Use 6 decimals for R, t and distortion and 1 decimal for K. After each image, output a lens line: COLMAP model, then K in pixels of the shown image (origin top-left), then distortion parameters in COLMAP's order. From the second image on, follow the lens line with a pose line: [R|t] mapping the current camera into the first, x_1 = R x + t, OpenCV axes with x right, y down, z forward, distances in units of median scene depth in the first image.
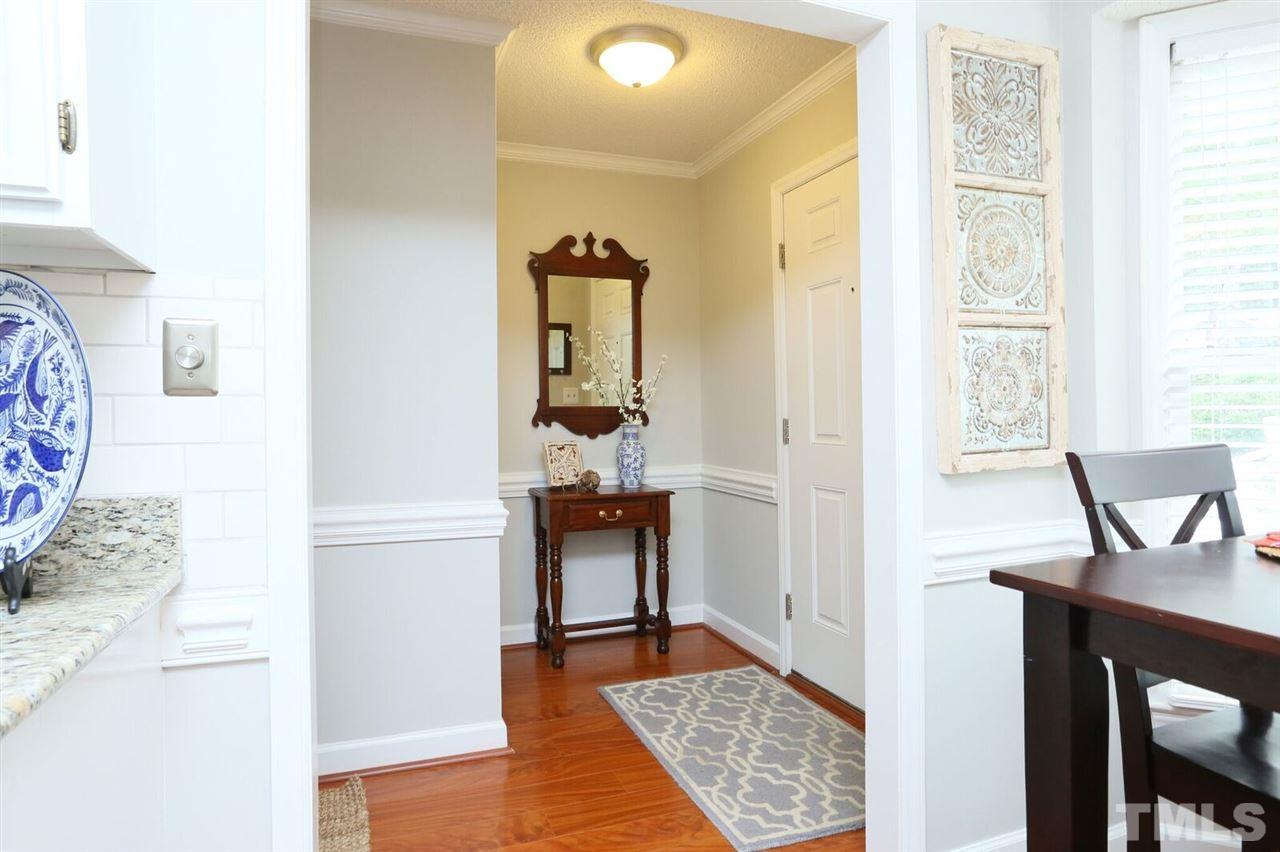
lens RADIAL K [[707.0, 0, 637.5], [0, 707.0, 418.4], [0, 0, 1]] dist [-0.038498, 0.001902]
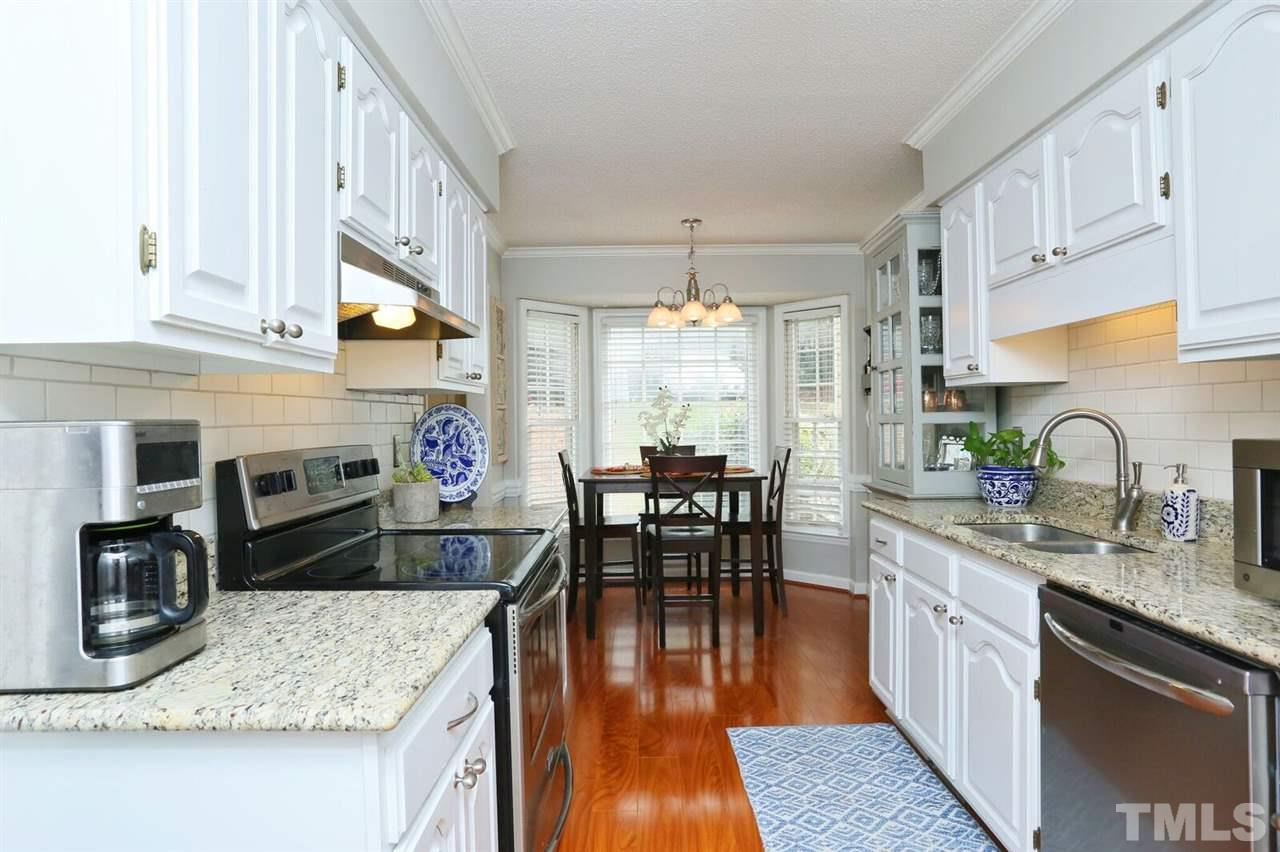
lens RADIAL K [[717.0, 0, 608.5], [0, 717.0, 429.6], [0, 0, 1]] dist [-0.004331, 0.002974]
pose [[0.361069, -0.004441, 0.932529, -2.228437], [0.007066, 0.999973, 0.002026, -0.060588], [-0.932512, 0.005858, 0.361090, -0.494338]]
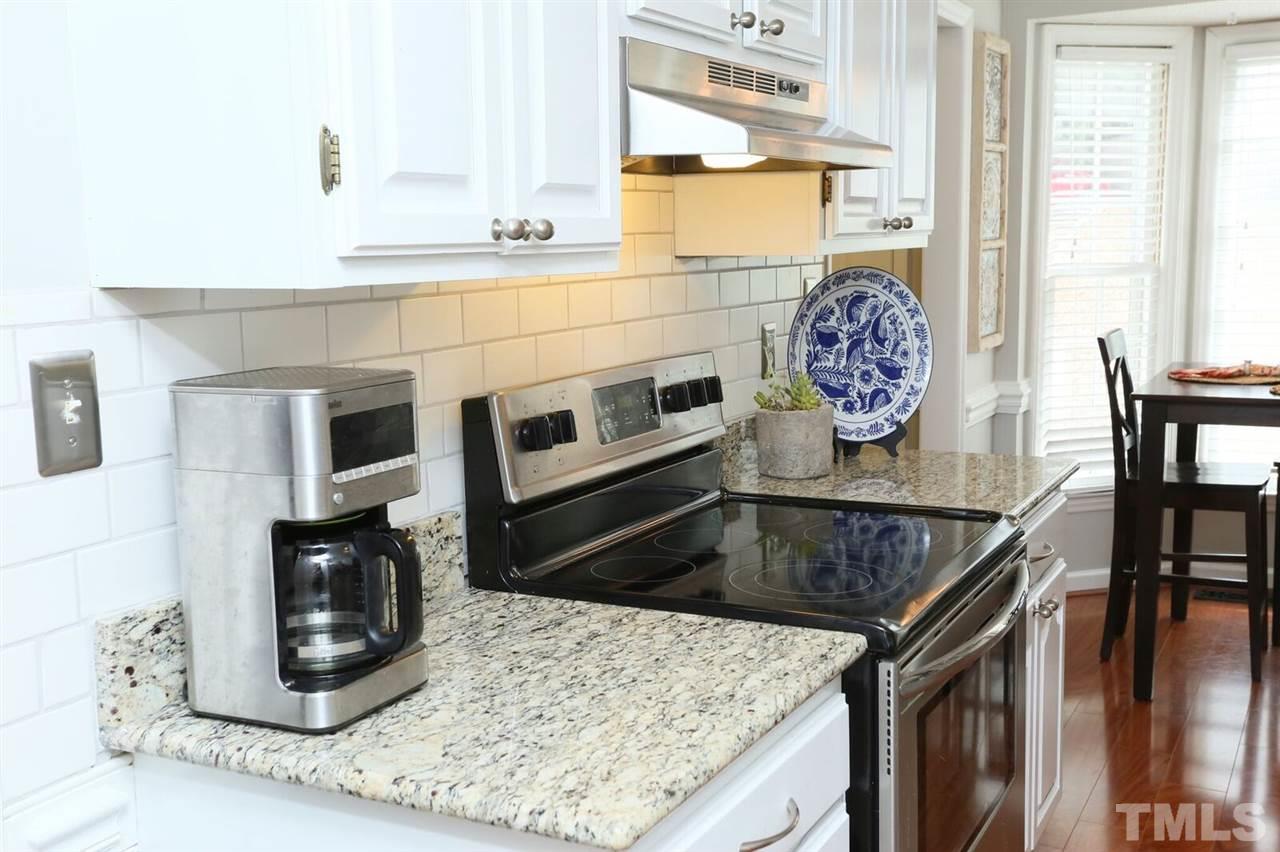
lens RADIAL K [[1394.4, 0, 638.8], [0, 1394.4, 421.1], [0, 0, 1]] dist [0.057918, 0.000000]
pose [[0.730517, -0.099257, 0.675643, -2.270829], [0.008810, 0.990668, 0.136011, -0.190135], [-0.682838, -0.093405, 0.724574, -0.718214]]
